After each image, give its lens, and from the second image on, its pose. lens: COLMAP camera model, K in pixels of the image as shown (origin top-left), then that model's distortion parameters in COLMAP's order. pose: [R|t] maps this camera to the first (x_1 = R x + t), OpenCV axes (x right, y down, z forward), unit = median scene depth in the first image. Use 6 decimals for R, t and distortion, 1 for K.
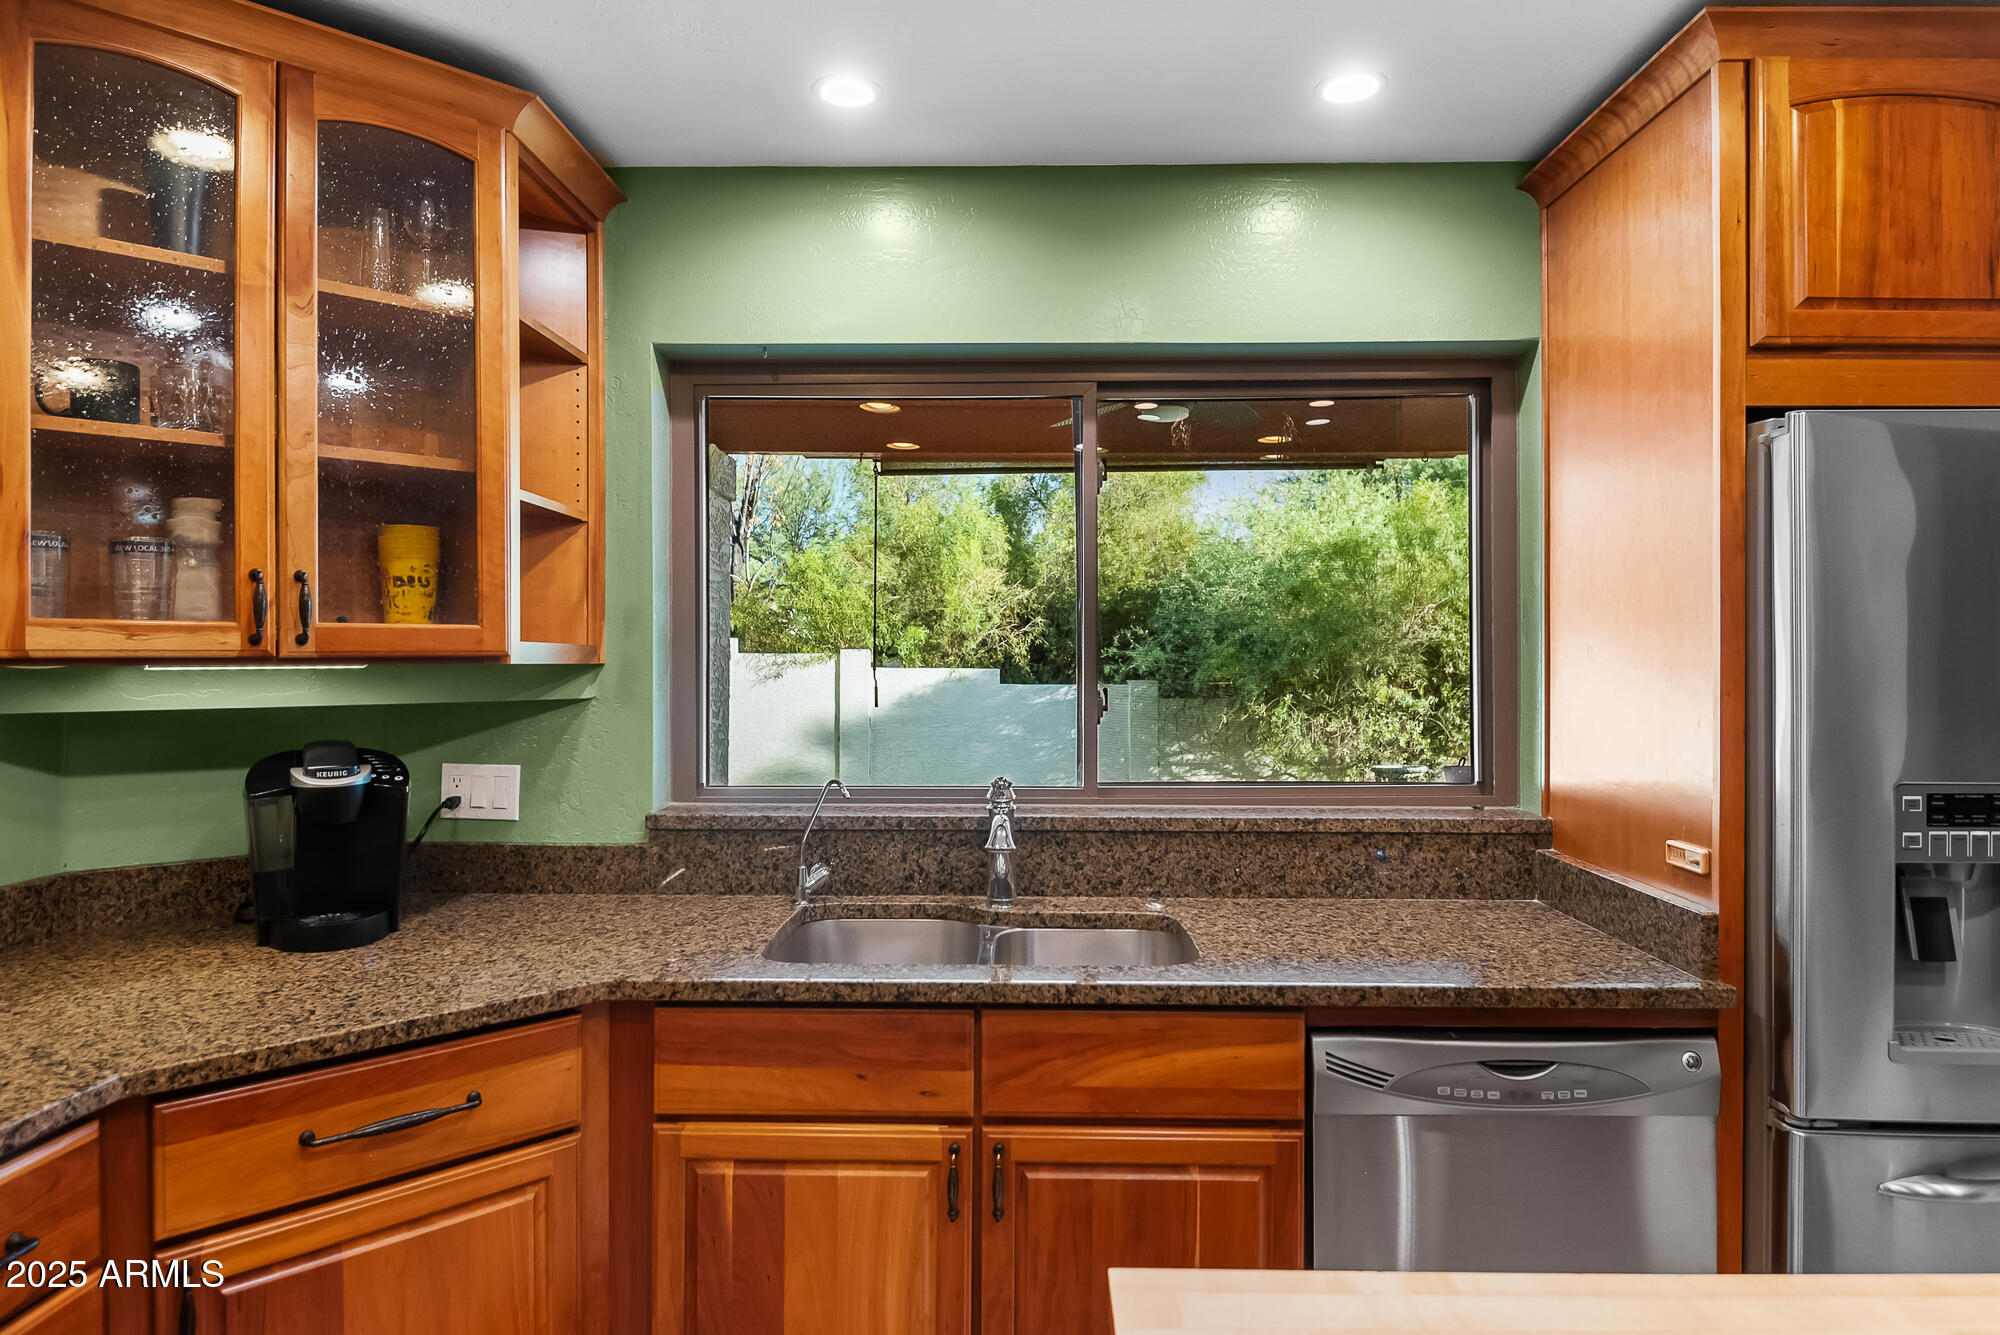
lens RADIAL K [[1156.4, 0, 1005.9], [0, 1156.4, 654.5], [0, 0, 1]] dist [-0.002990, -0.003037]
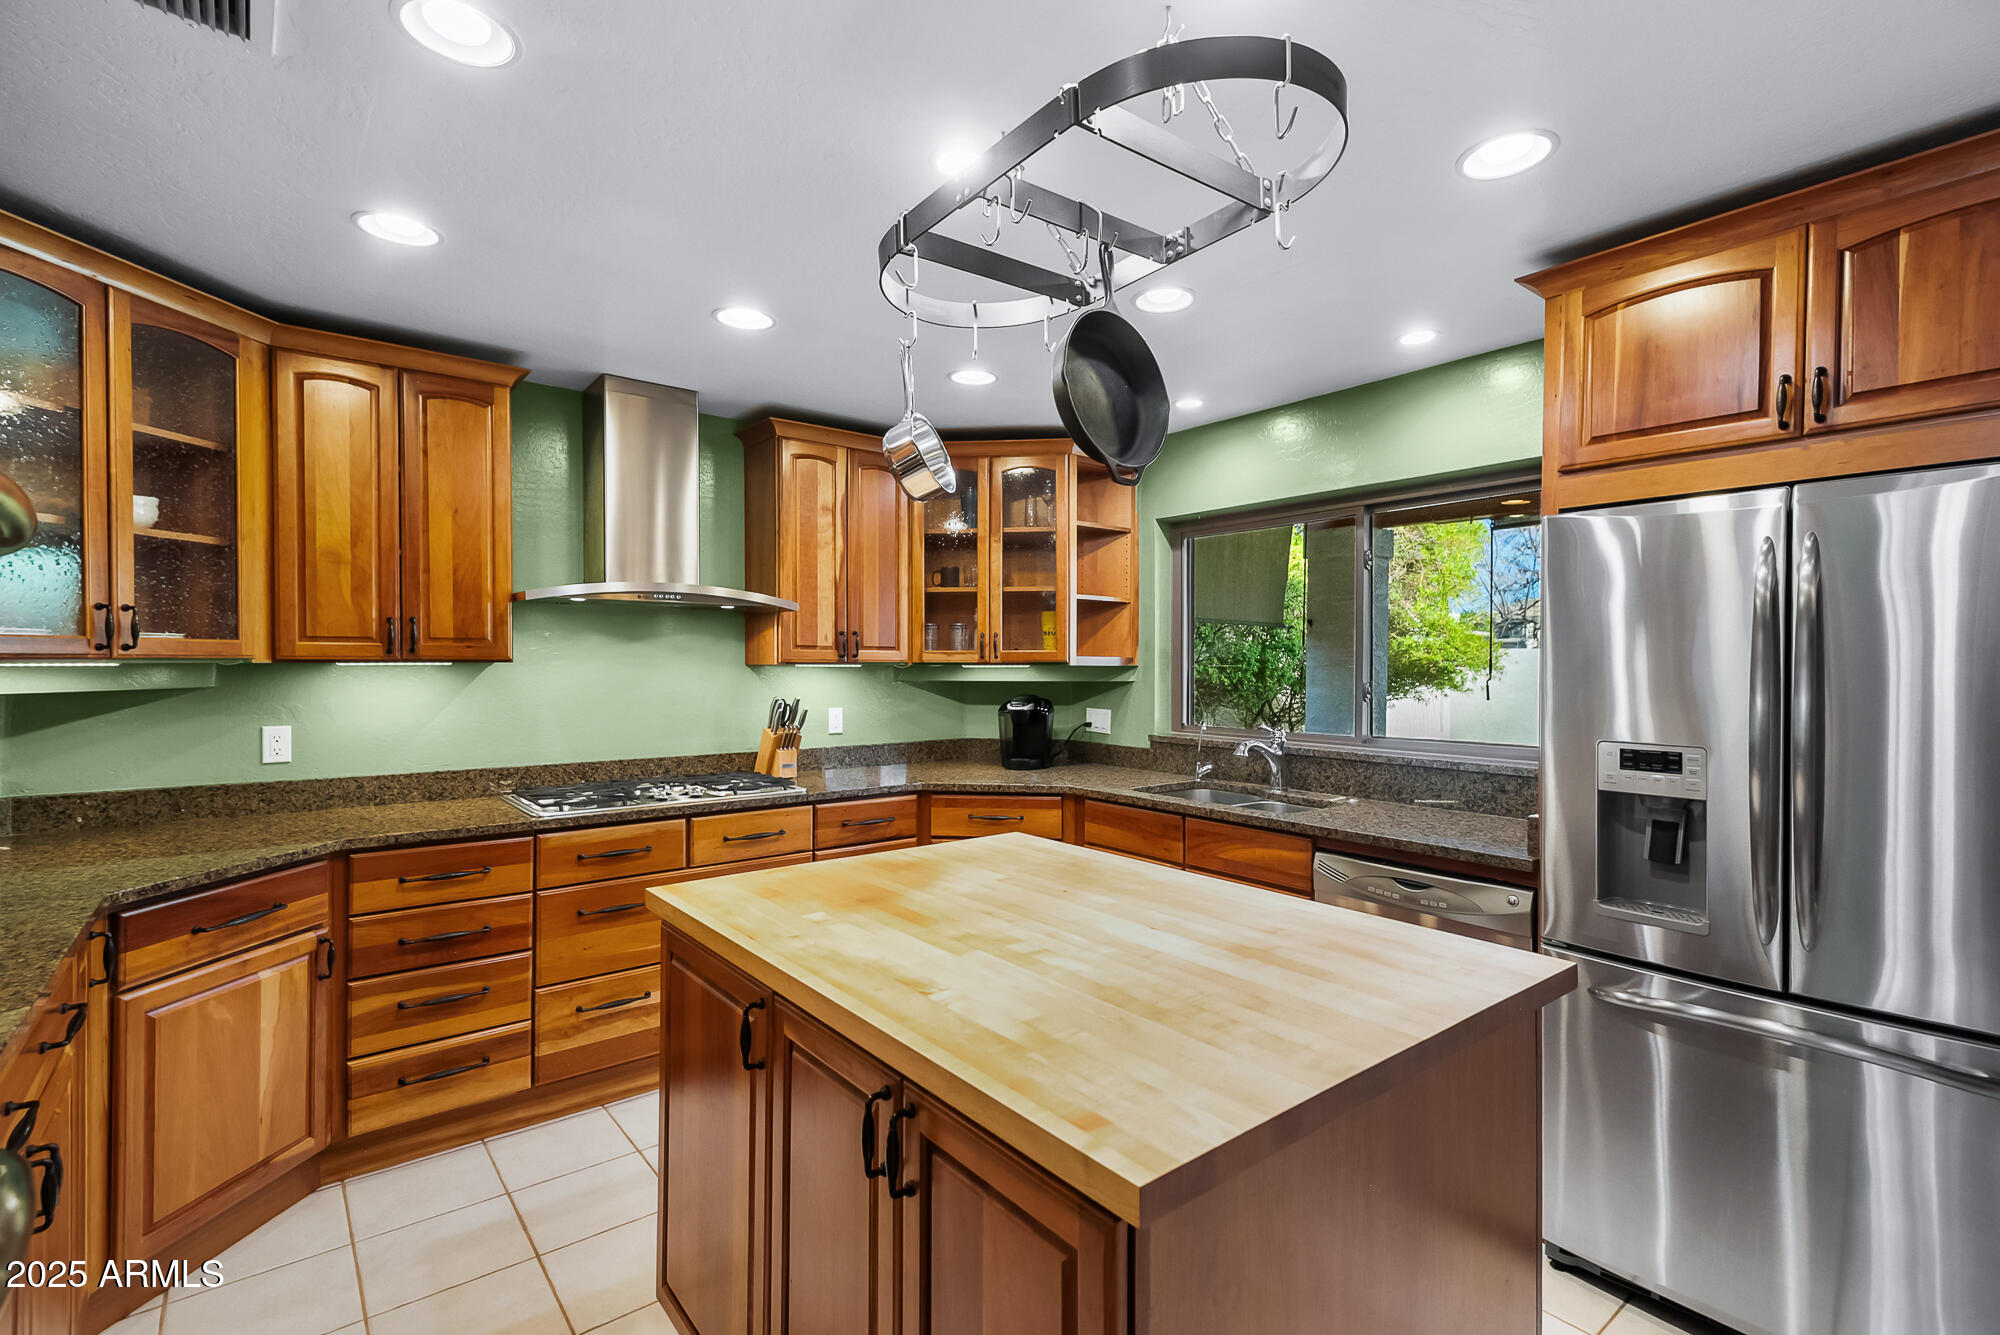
lens RADIAL K [[905.5, 0, 1004.1], [0, 905.5, 666.5], [0, 0, 1]] dist [0.041001, -0.019982]
pose [[0.642096, 0.003559, -0.766616, 1.059802], [0.000972, 0.999985, 0.005457, -0.000471], [0.766624, -0.004249, 0.642082, -0.403631]]
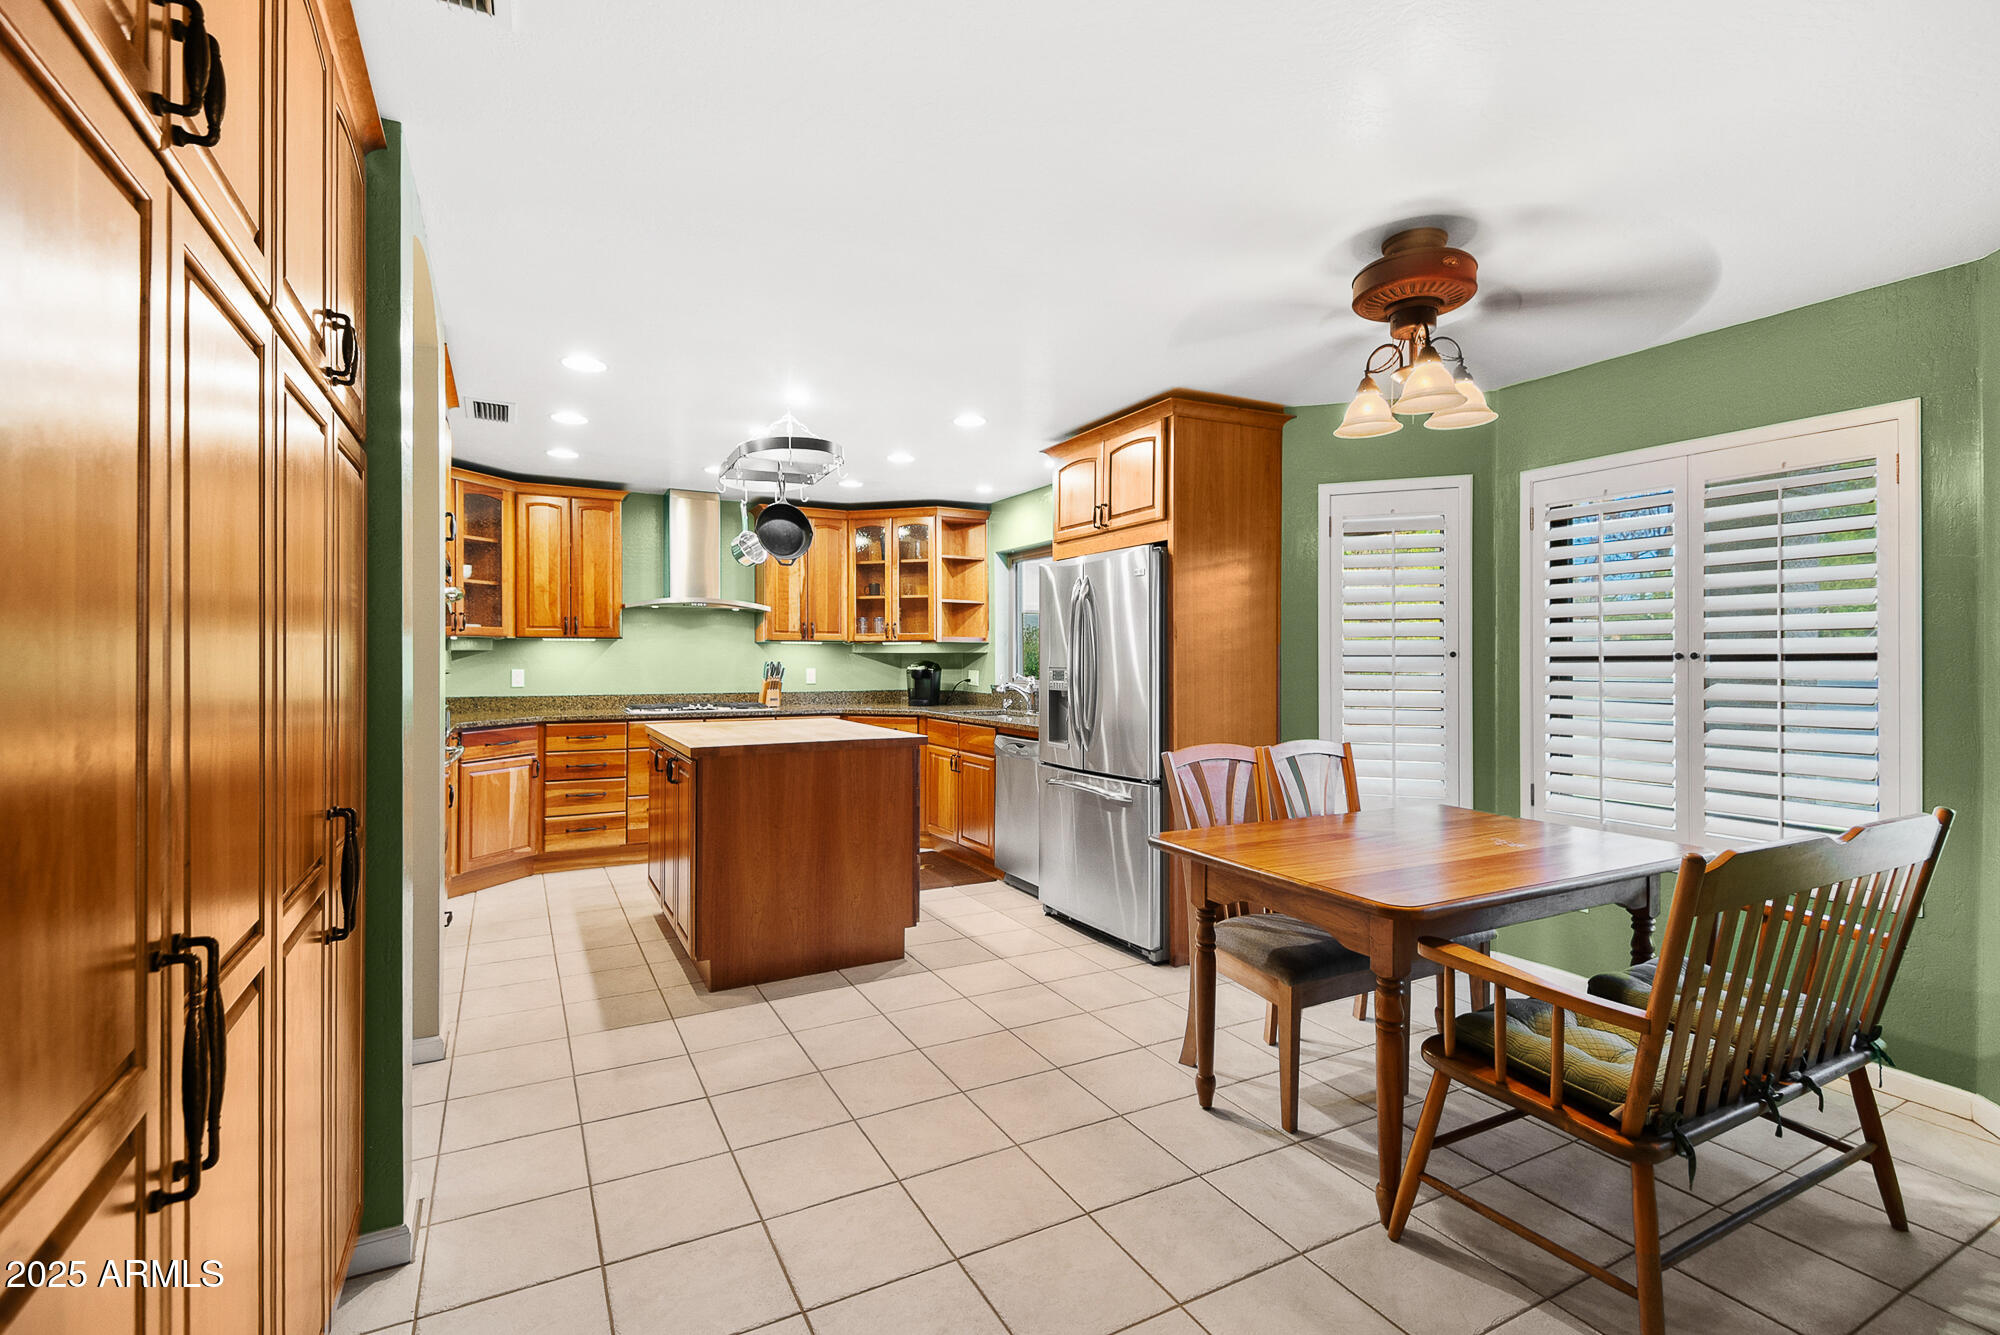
lens RADIAL K [[877.8, 0, 998.4], [0, 877.8, 651.1], [0, 0, 1]] dist [0.017476, -0.000056]
pose [[0.496844, -0.009187, -0.867791, 2.618658], [0.003239, 0.999957, -0.008732, 0.075137], [0.867834, 0.001528, 0.496853, -0.421379]]
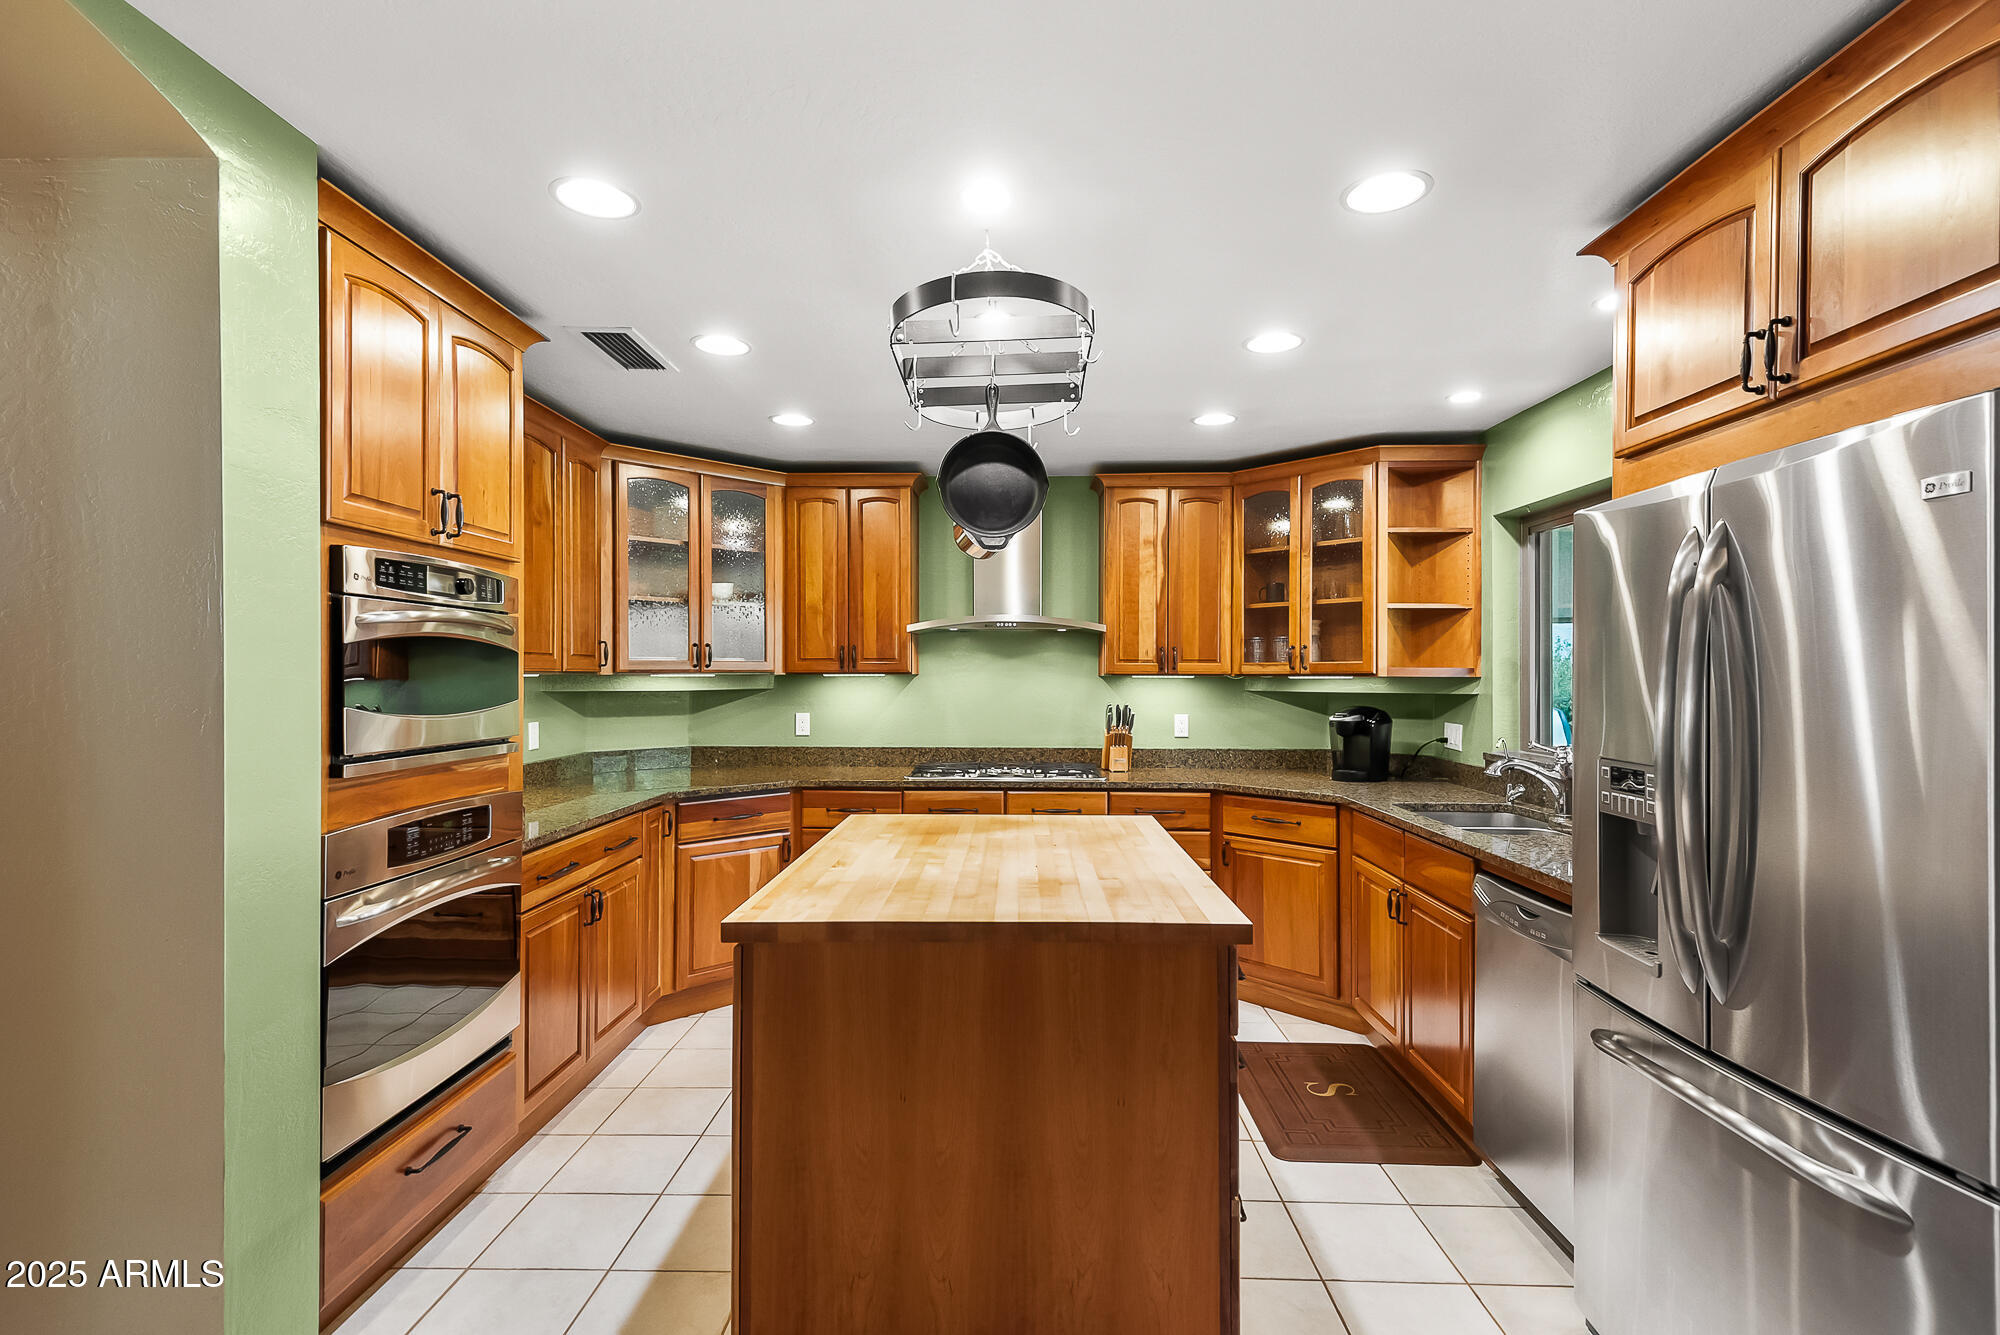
lens RADIAL K [[944.5, 0, 1000.0], [0, 944.5, 667.5], [0, 0, 1]] dist [0.034870, -0.000483]
pose [[0.002258, -0.009136, -0.999956, 1.707152], [0.001938, 0.999956, -0.009132, 0.006161], [0.999996, -0.001918, 0.002276, 0.198628]]
